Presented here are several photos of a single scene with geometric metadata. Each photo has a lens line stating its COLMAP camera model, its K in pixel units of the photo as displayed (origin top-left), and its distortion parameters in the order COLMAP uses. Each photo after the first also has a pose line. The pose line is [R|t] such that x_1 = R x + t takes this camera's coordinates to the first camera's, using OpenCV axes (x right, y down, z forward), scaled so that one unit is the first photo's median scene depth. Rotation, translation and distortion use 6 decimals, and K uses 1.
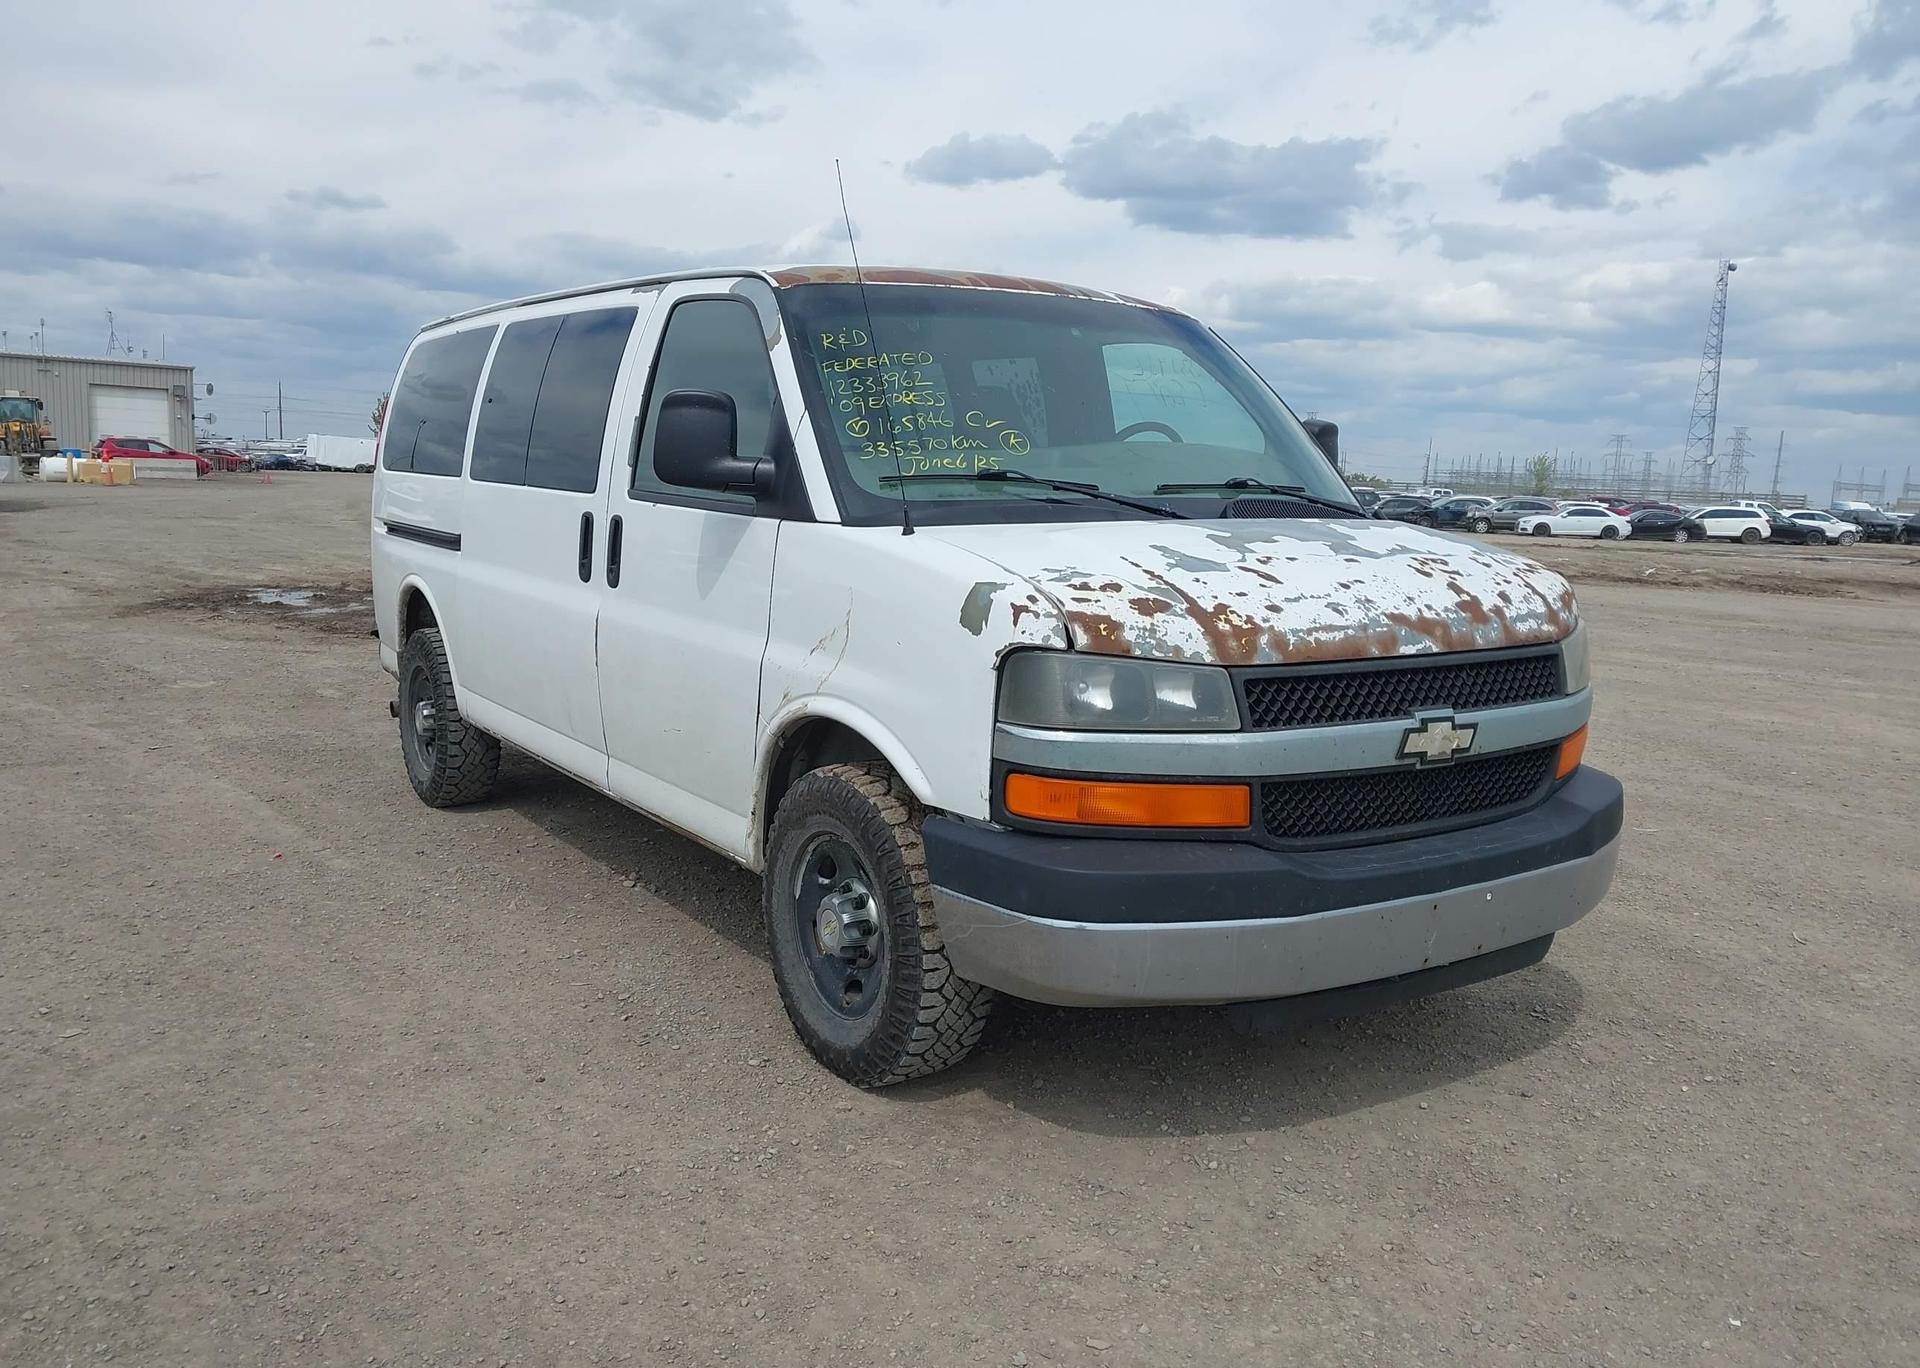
lens RADIAL K [[1542.3, 0, 951.3], [0, 1542.3, 669.9], [0, 0, 1]] dist [0.041104, -0.029976]
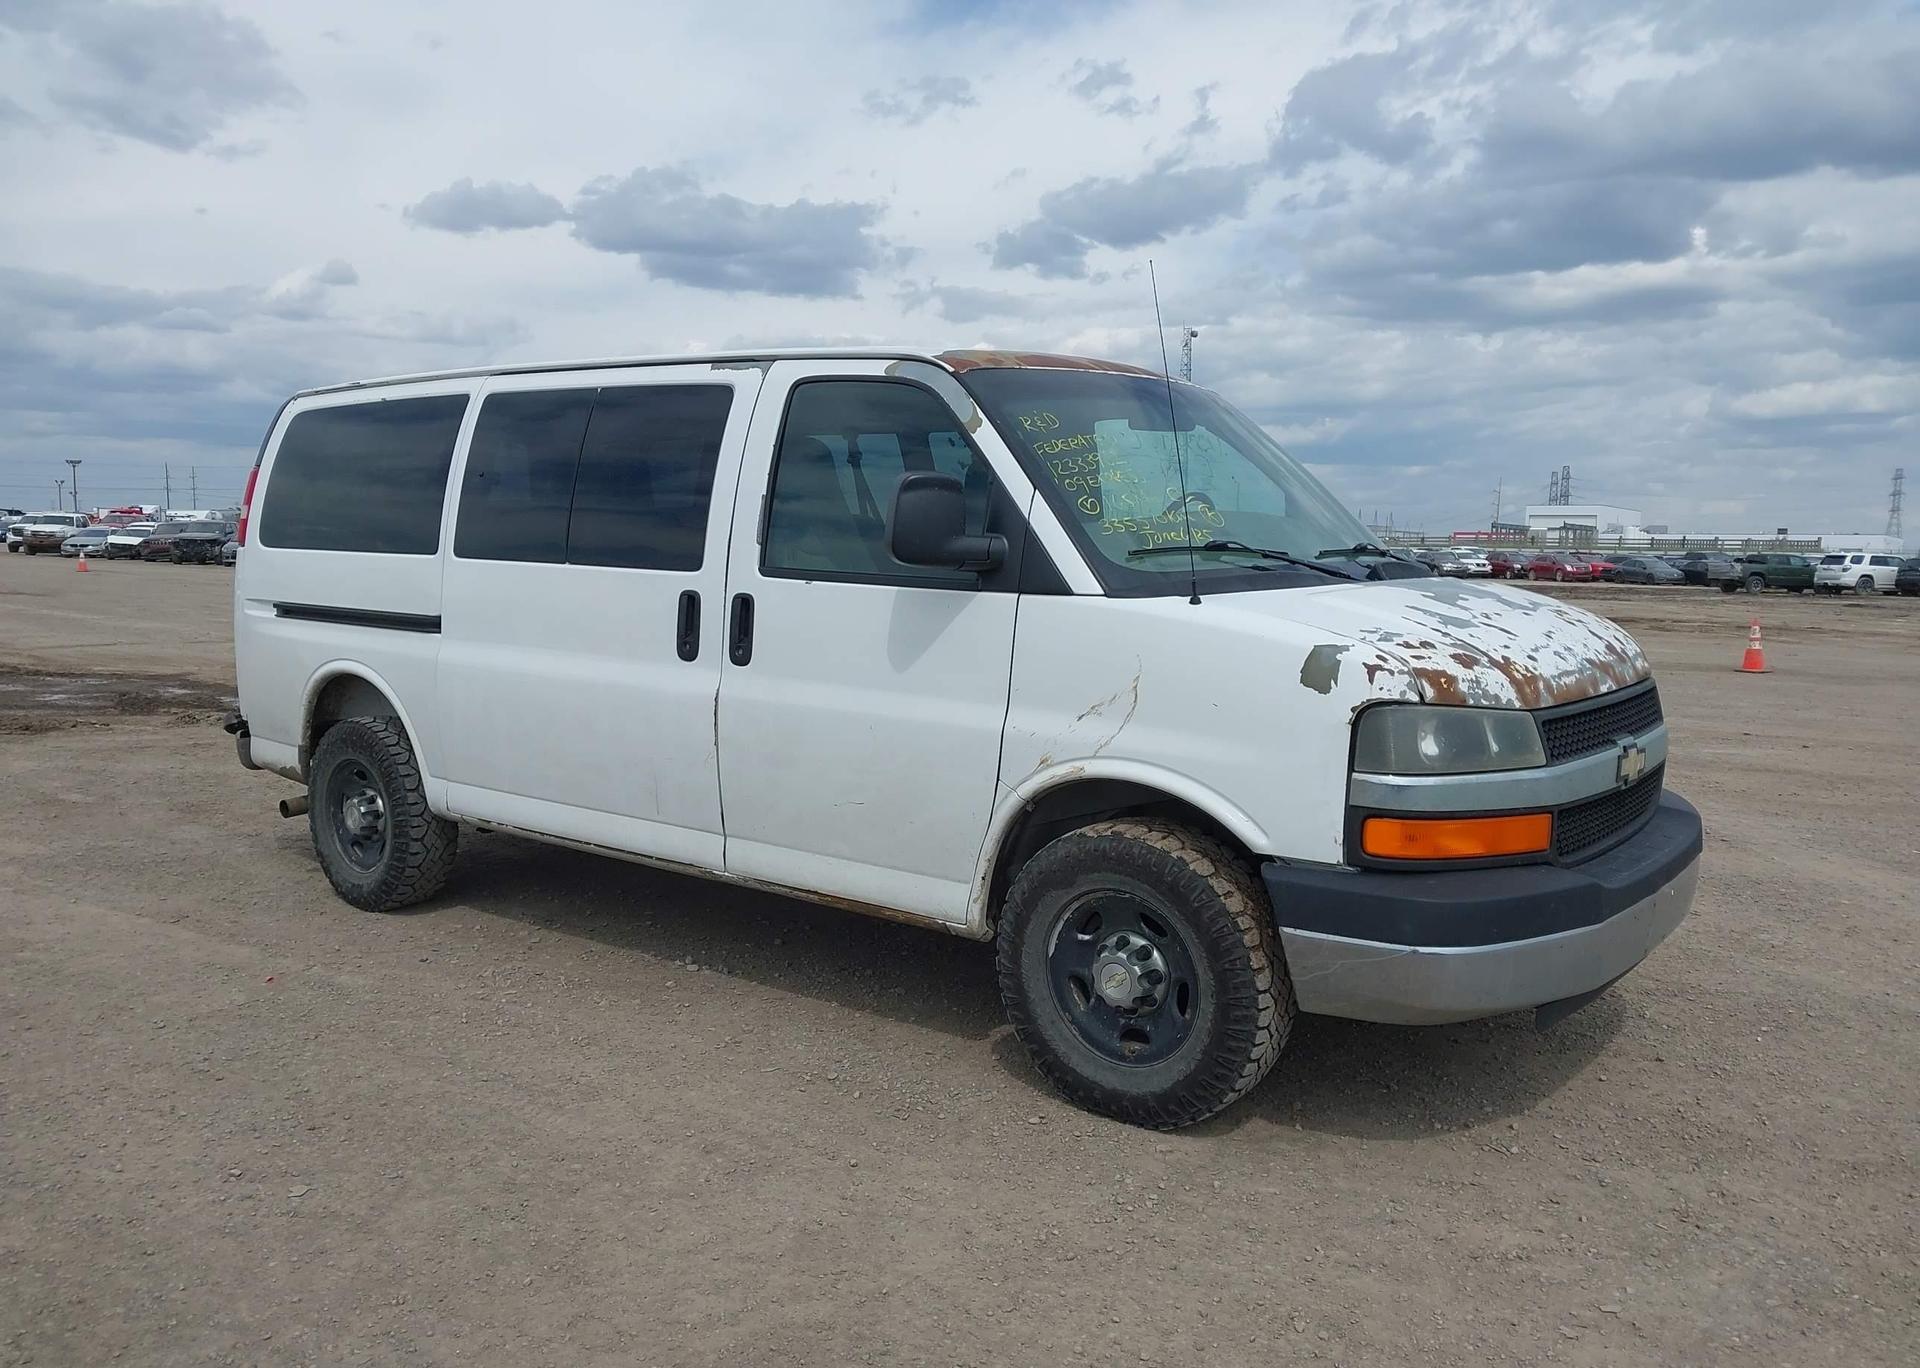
lens RADIAL K [[1542.3, 0, 942.2], [0, 1542.3, 655.5], [0, 0, 1]] dist [0.041104, -0.029976]
pose [[0.953963, -0.043376, 0.296772, -0.393791], [0.055633, 0.997907, -0.032975, -0.019973], [-0.294720, 0.047967, 0.954379, 0.019266]]
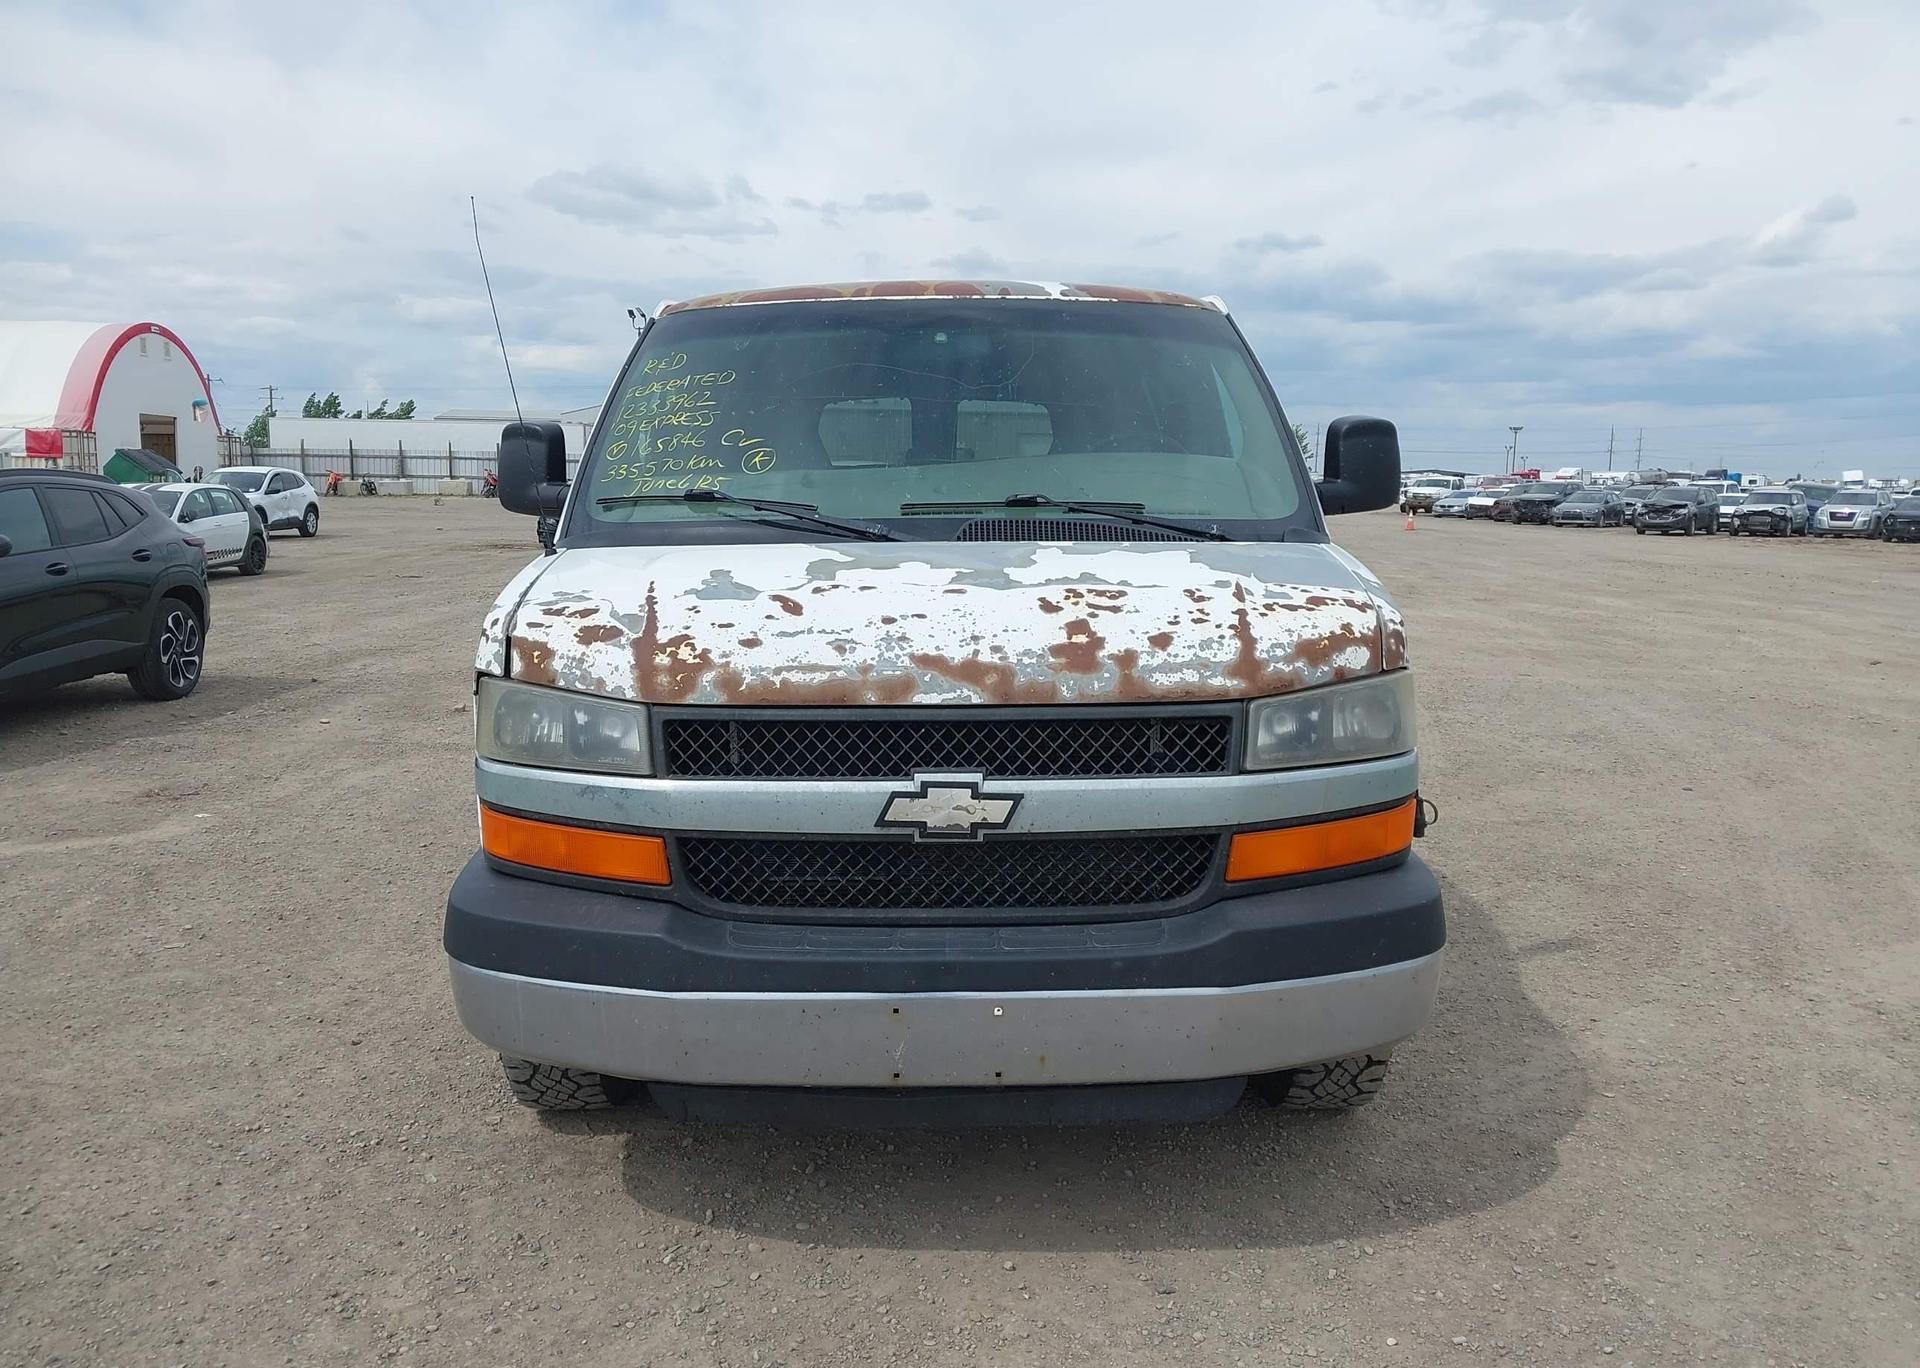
lens RADIAL K [[1542.3, 0, 950.5], [0, 1542.3, 695.2], [0, 0, 1]] dist [0.041104, -0.029976]
pose [[0.832672, 0.050487, -0.551461, 0.560405], [-0.051053, 0.998593, 0.014335, -0.019986], [0.551409, 0.016217, 0.834078, 0.236087]]
